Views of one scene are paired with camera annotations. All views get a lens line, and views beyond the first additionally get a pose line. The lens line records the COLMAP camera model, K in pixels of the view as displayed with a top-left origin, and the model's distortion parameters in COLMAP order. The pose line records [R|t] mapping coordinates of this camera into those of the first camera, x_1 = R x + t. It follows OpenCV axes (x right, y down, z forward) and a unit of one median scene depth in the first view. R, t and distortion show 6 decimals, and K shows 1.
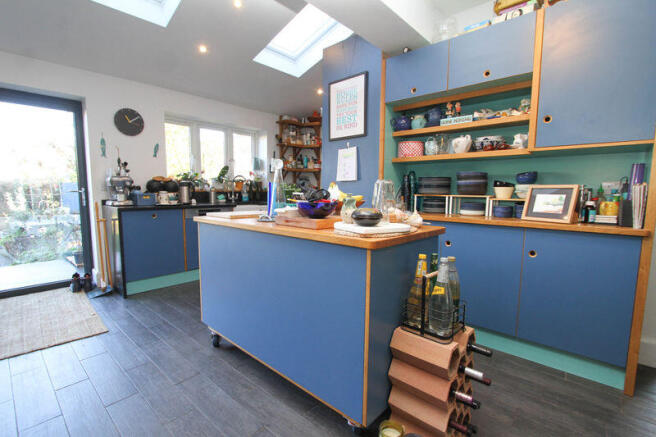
lens RADIAL K [[304.6, 0, 328.7], [0, 304.6, 220.4], [0, 0, 1]] dist [-0.017608, 0.002261]
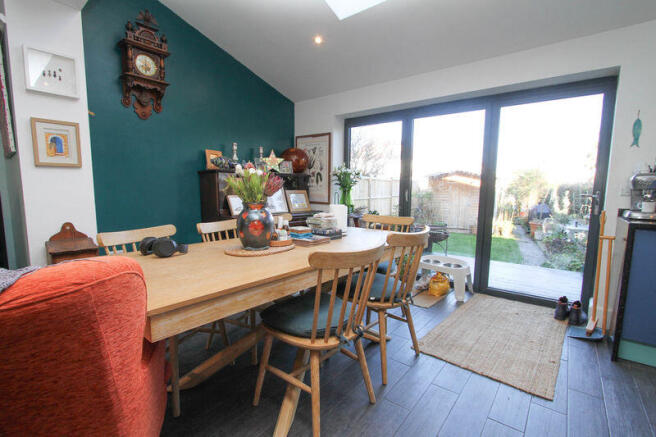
lens RADIAL K [[304.6, 0, 326.8], [0, 304.6, 222.6], [0, 0, 1]] dist [-0.017608, 0.002261]
pose [[0.049991, 0.110737, -0.992592, -0.113836], [-0.118895, 0.987427, 0.104173, -0.036687], [0.991648, 0.112806, 0.062529, 0.368099]]
